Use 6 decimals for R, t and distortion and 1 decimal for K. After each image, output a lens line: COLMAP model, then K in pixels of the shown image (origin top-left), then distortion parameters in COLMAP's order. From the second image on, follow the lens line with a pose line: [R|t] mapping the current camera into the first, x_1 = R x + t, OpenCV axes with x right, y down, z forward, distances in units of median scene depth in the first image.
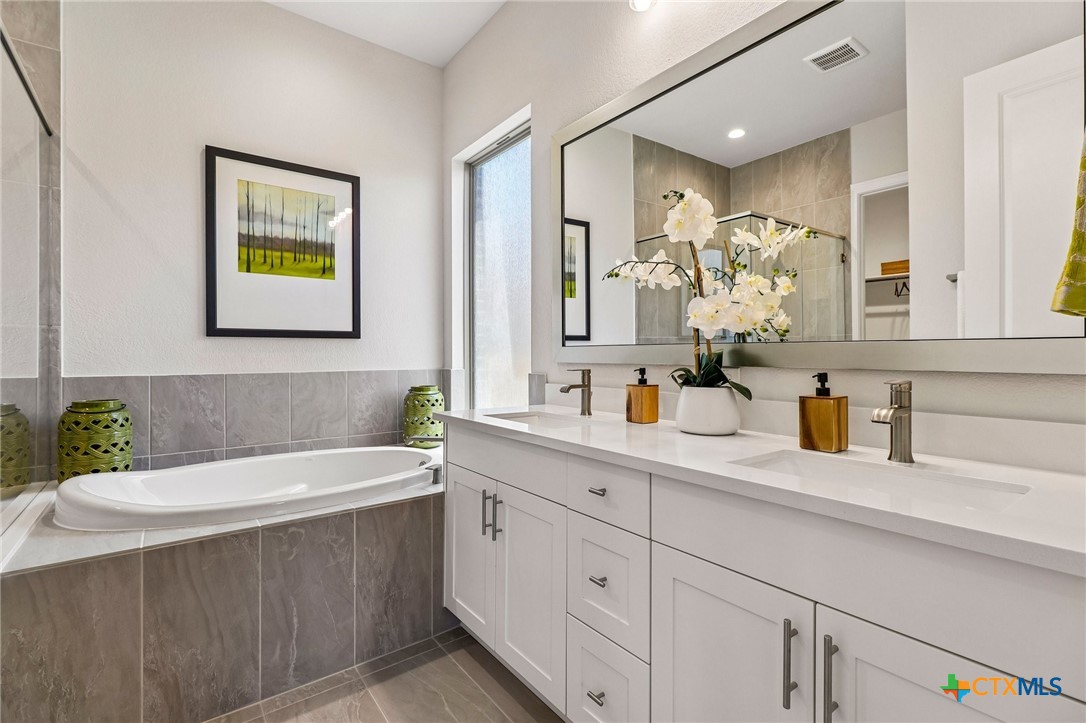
lens RADIAL K [[498.8, 0, 547.4], [0, 498.8, 353.6], [0, 0, 1]] dist [0.003552, -0.001754]
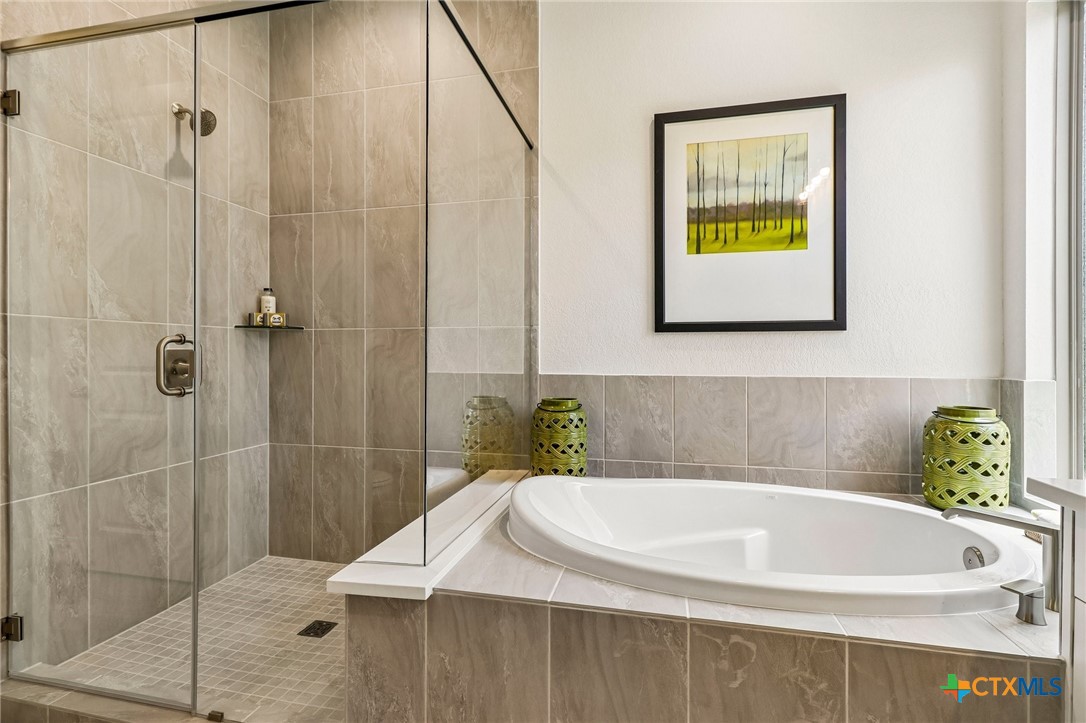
lens RADIAL K [[498.8, 0, 541.7], [0, 498.8, 352.8], [0, 0, 1]] dist [0.003552, -0.001754]
pose [[0.630152, 0.001081, -0.776471, -0.126719], [-0.001351, 0.999999, 0.000295, 0.001400], [0.776471, 0.000863, 0.630152, 0.291796]]
